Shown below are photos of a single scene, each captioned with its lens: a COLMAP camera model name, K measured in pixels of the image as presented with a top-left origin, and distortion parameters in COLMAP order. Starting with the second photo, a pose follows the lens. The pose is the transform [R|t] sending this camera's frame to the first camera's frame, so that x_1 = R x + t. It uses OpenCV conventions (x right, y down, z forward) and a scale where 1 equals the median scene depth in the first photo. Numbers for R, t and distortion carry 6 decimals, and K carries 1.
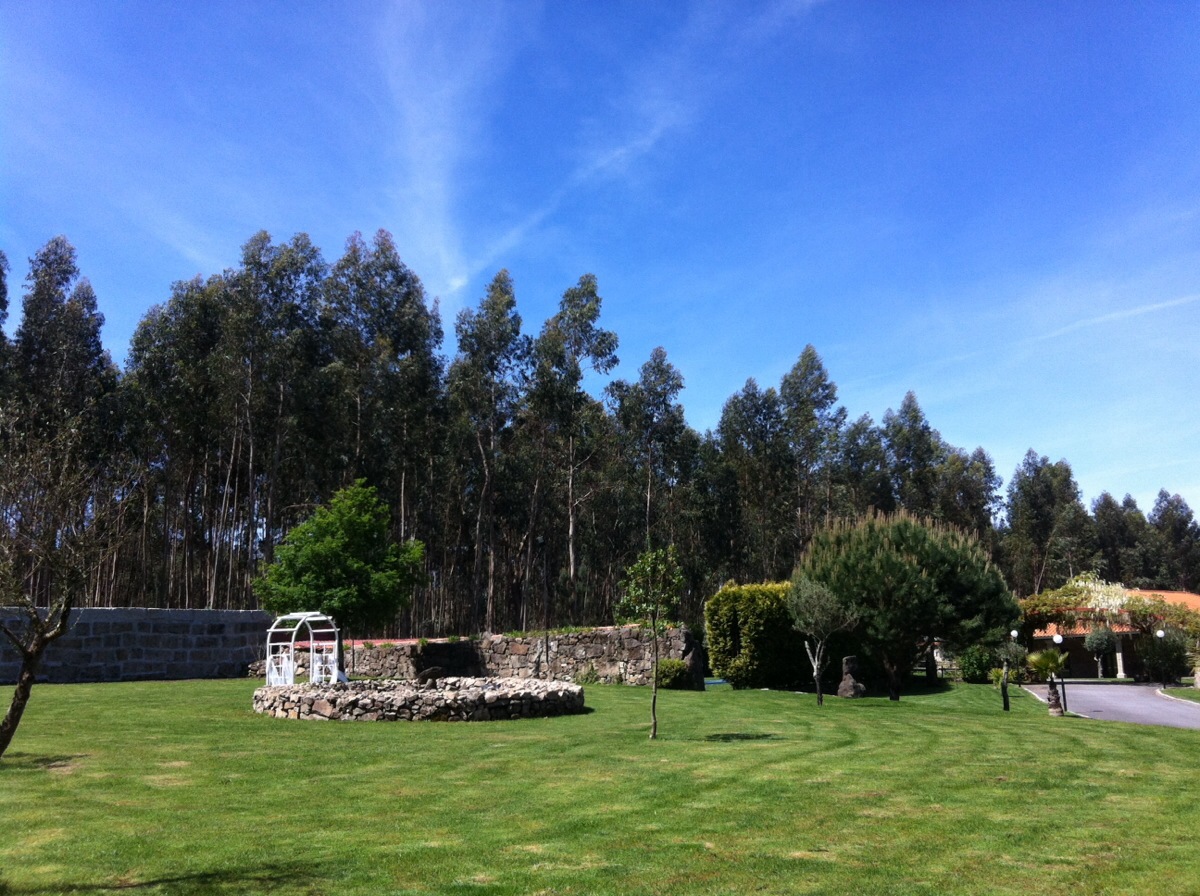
lens RADIAL K [[1117.8, 0, 606.5], [0, 1117.8, 493.1], [0, 0, 1]] dist [0.110058, -0.344771]
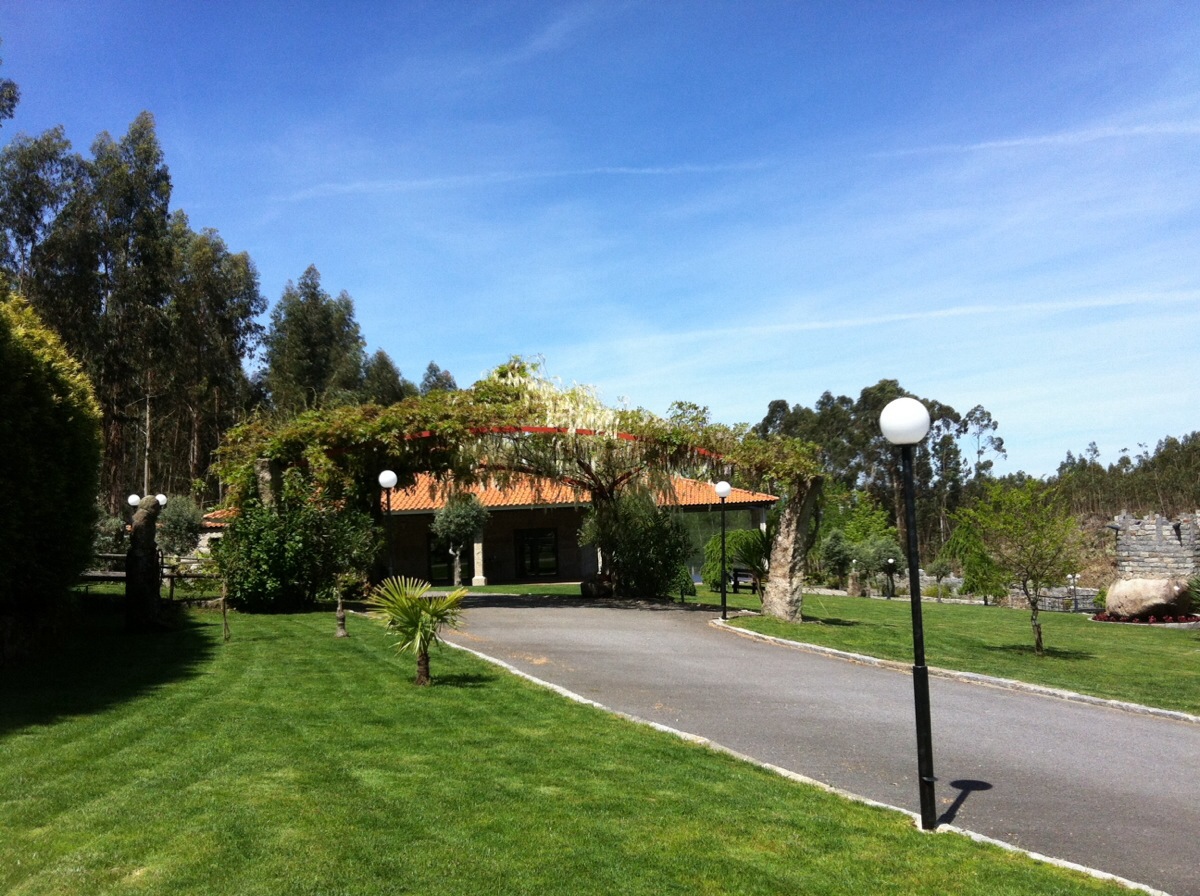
lens RADIAL K [[1117.8, 0, 606.5], [0, 1117.8, 493.1], [0, 0, 1]] dist [0.110058, -0.344771]
pose [[0.785601, 0.034921, 0.617747, 0.094208], [-0.091391, 0.994004, 0.060033, 0.049092], [-0.611946, -0.103619, 0.784082, 0.327487]]
